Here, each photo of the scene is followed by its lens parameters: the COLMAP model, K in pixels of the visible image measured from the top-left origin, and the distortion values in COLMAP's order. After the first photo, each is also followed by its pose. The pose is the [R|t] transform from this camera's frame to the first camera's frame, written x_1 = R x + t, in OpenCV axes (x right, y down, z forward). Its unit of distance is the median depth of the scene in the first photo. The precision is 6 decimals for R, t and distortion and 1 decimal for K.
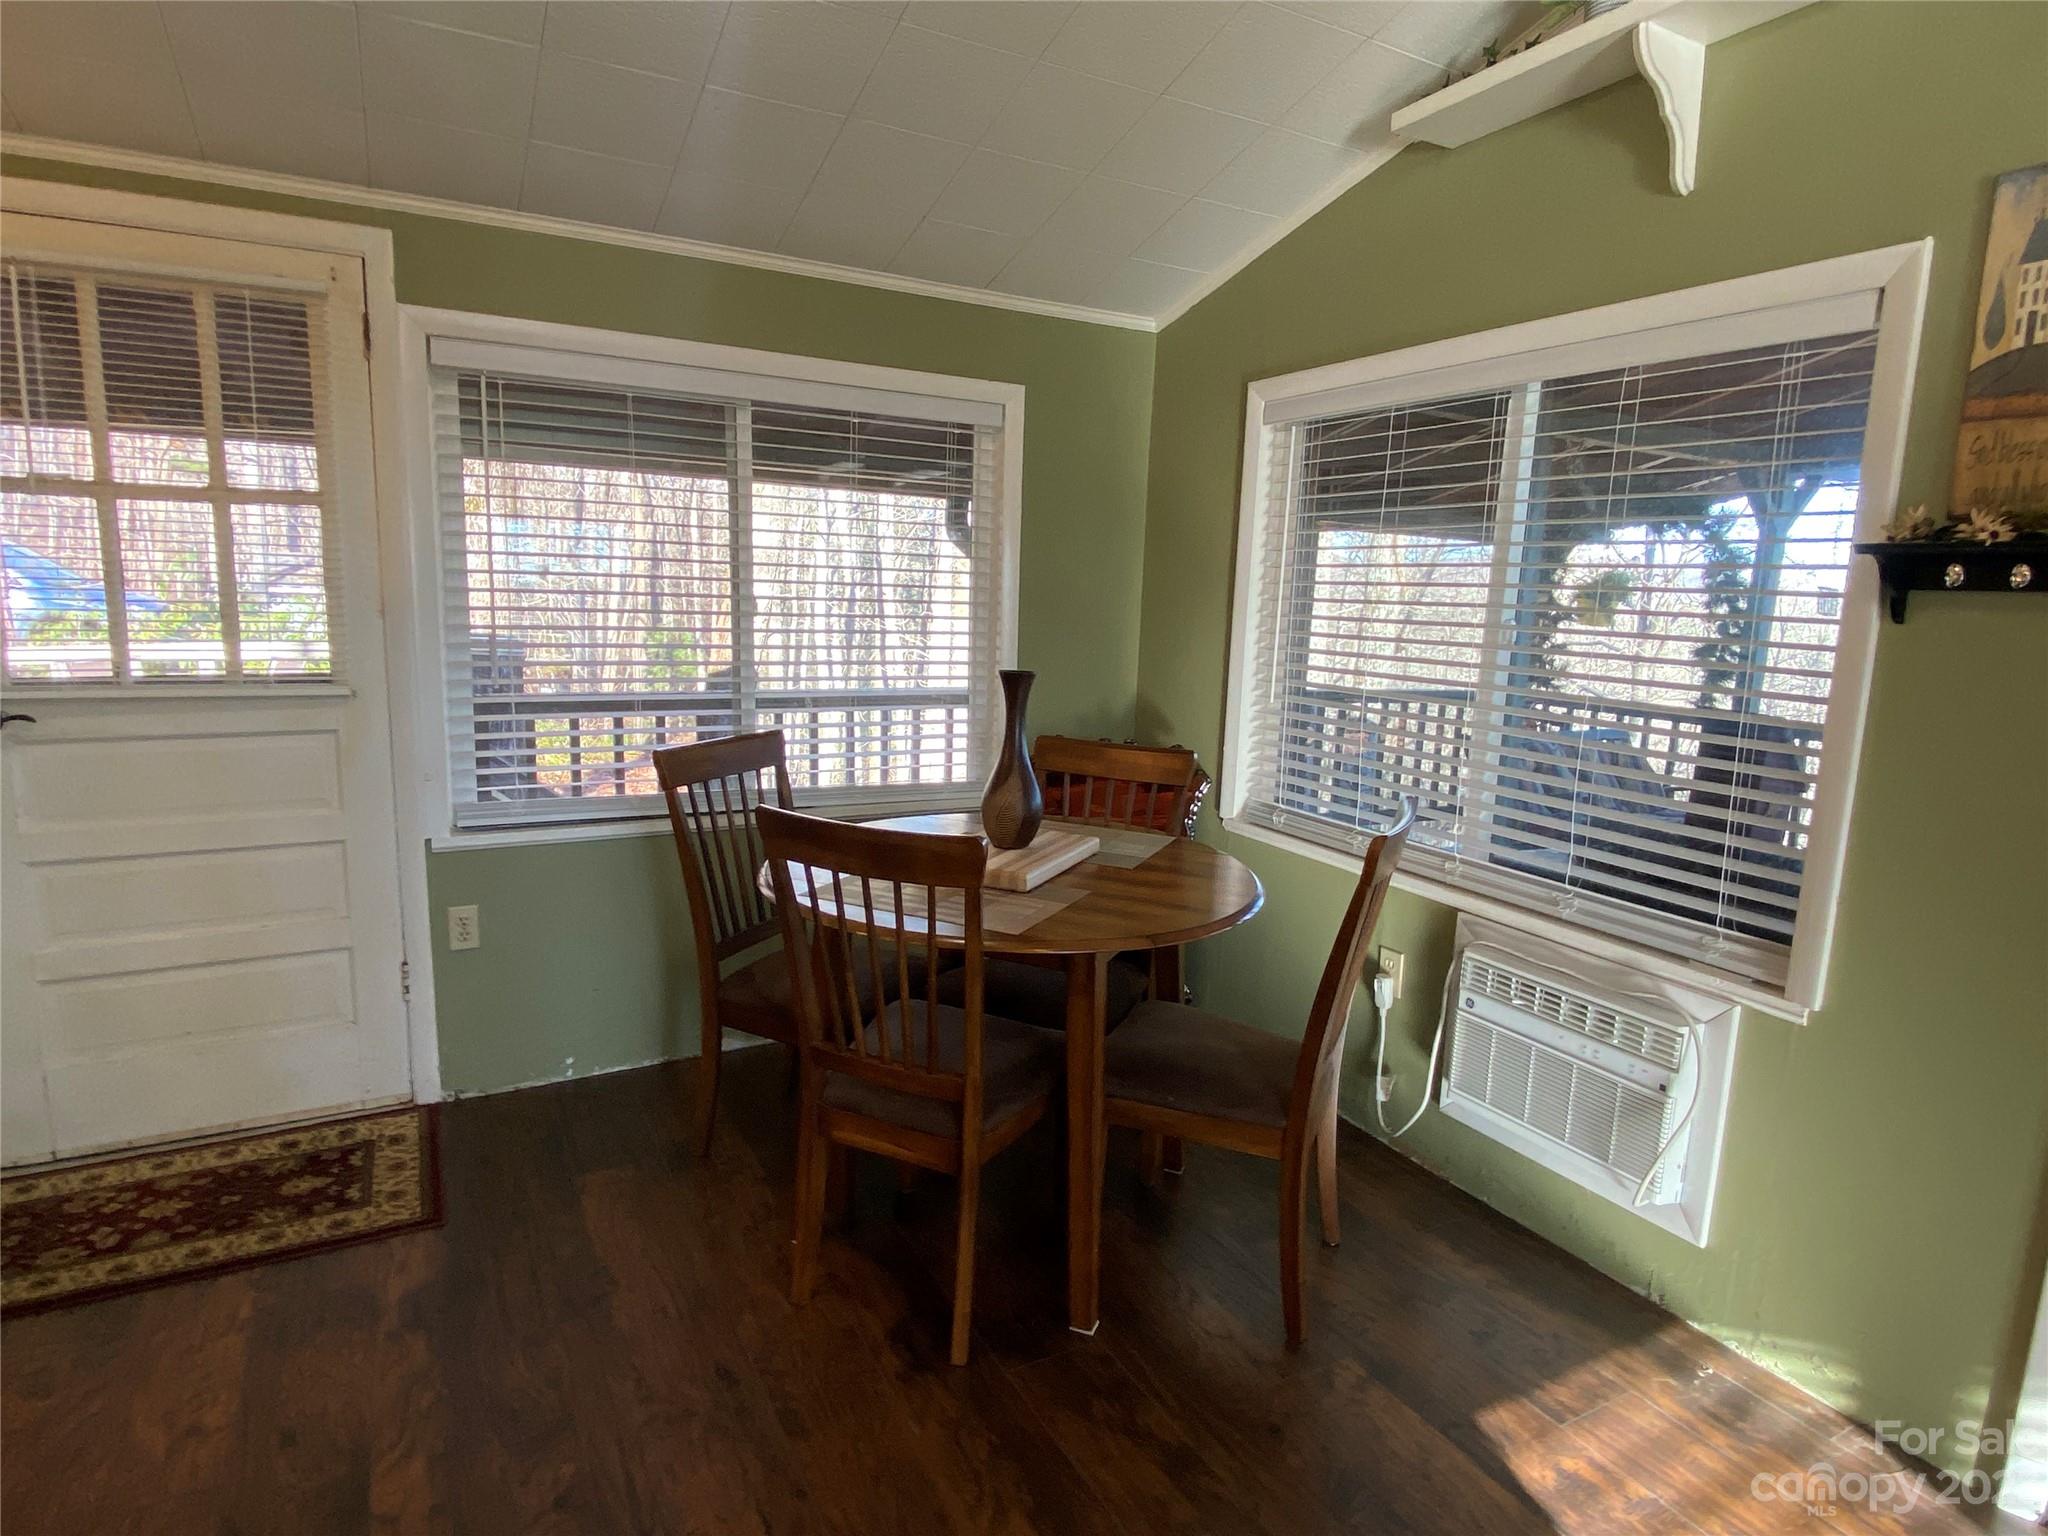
lens RADIAL K [[1156.6, 0, 1019.7], [0, 1156.6, 781.9], [0, 0, 1]] dist [-0.000956, -0.002452]
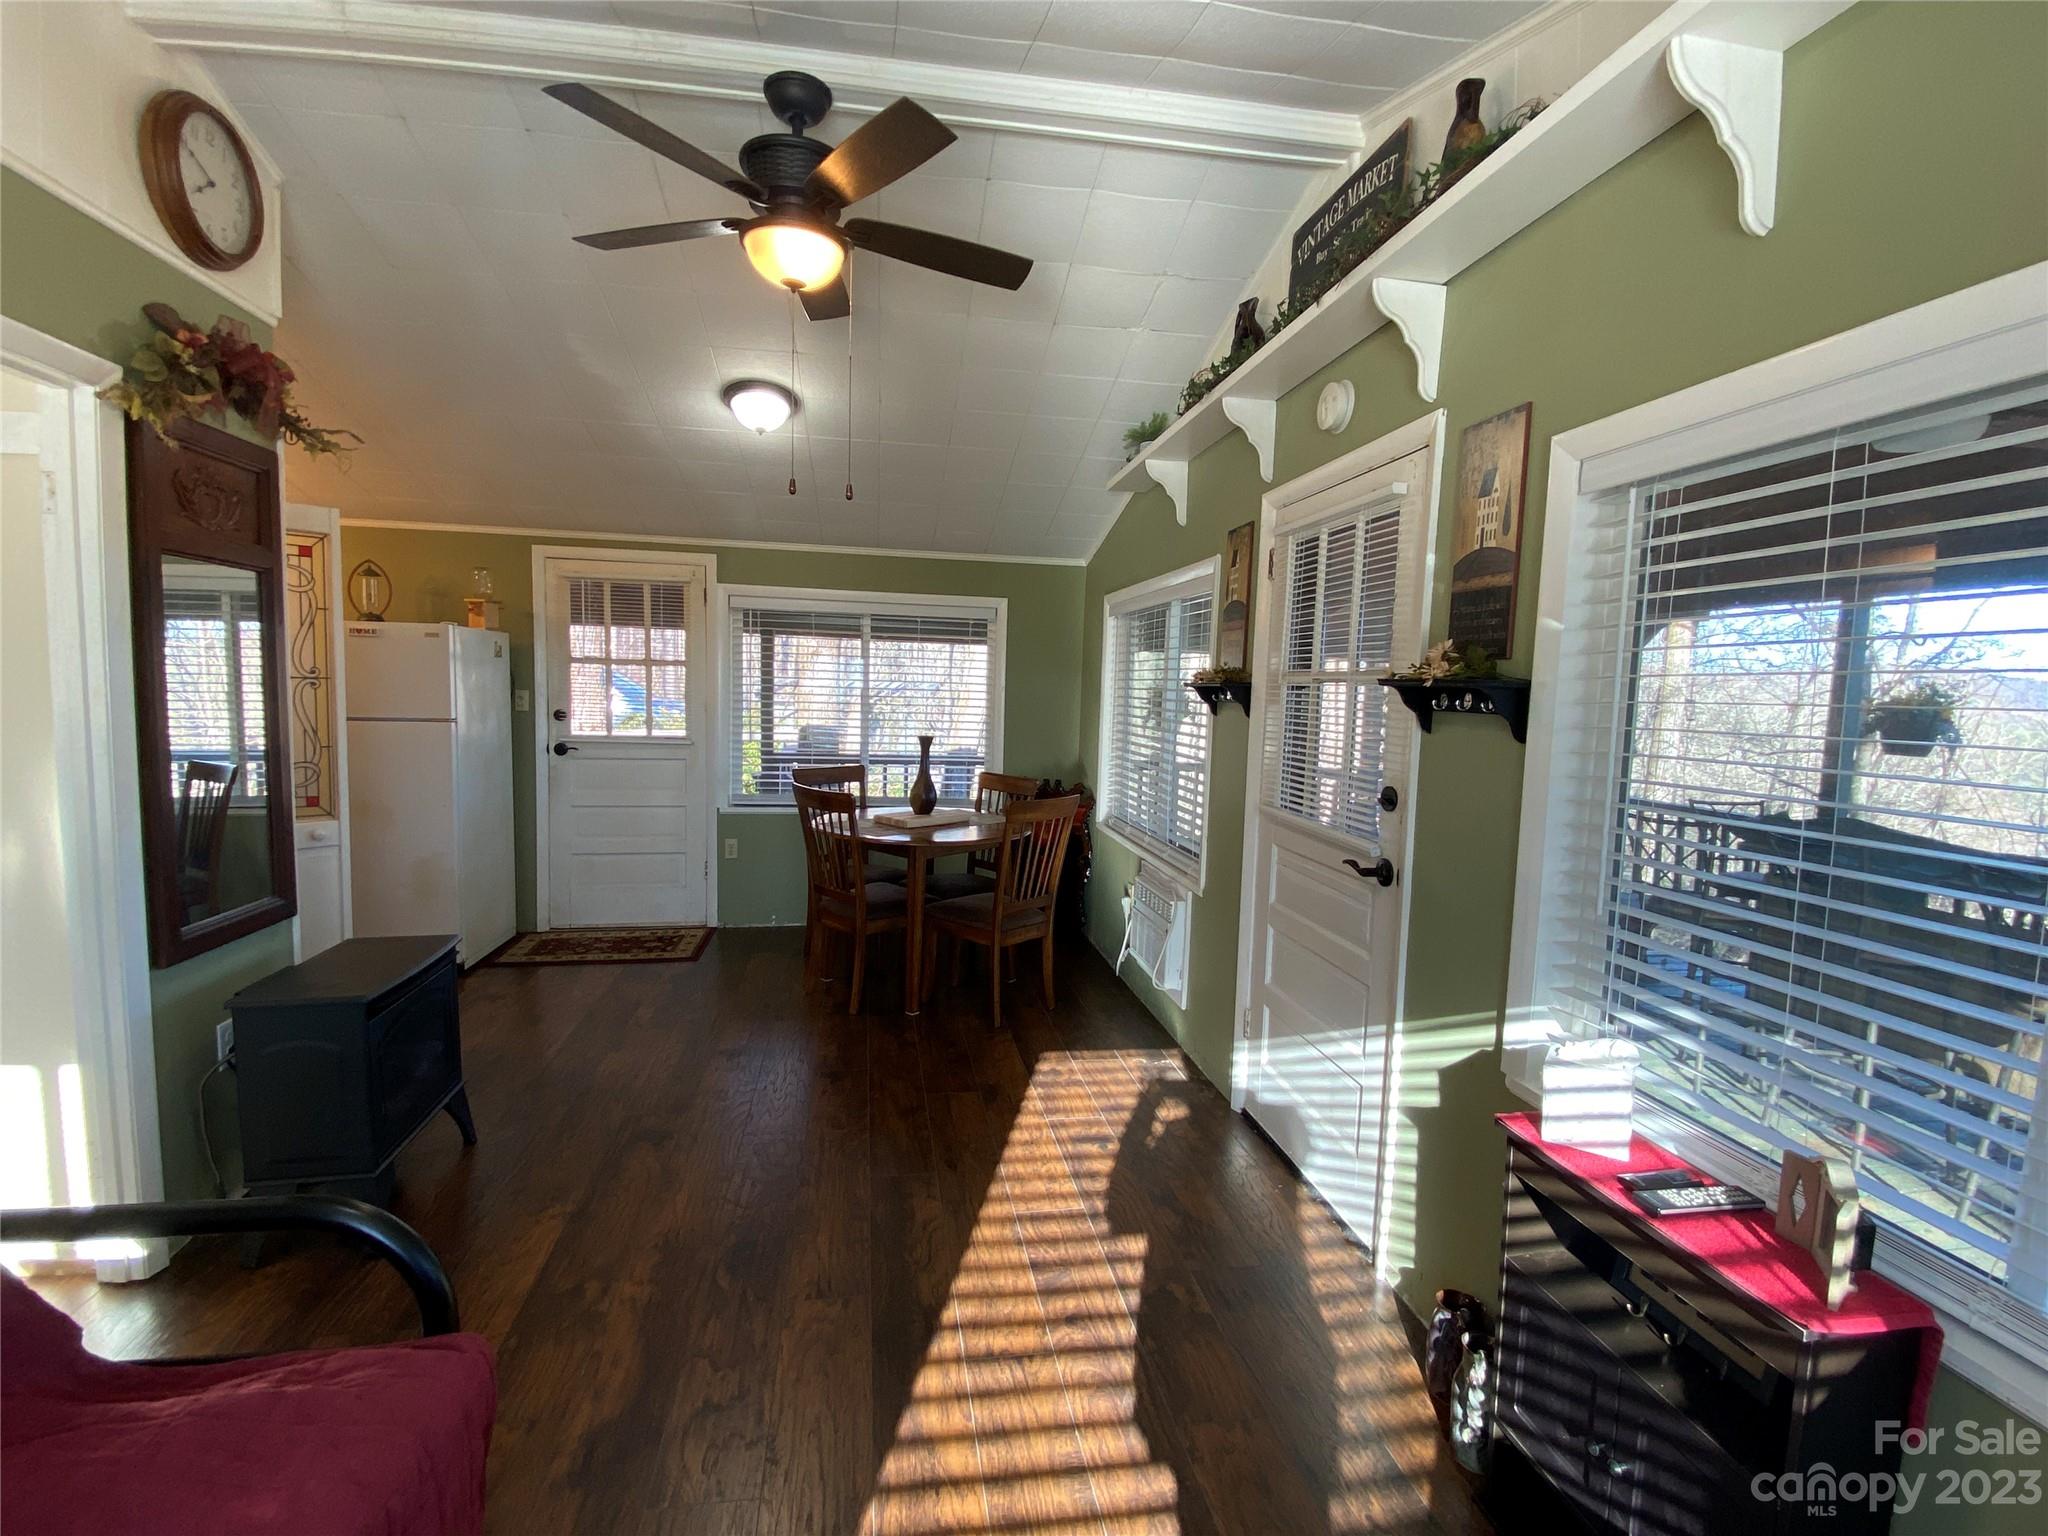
lens RADIAL K [[925.9, 0, 1014.0], [0, 925.9, 770.8], [0, 0, 1]] dist [0.020242, -0.021345]
pose [[0.949261, 0.024069, -0.313568, 0.670782], [-0.051426, 0.995526, -0.079266, 0.099343], [0.310257, 0.091369, 0.946252, -0.611534]]
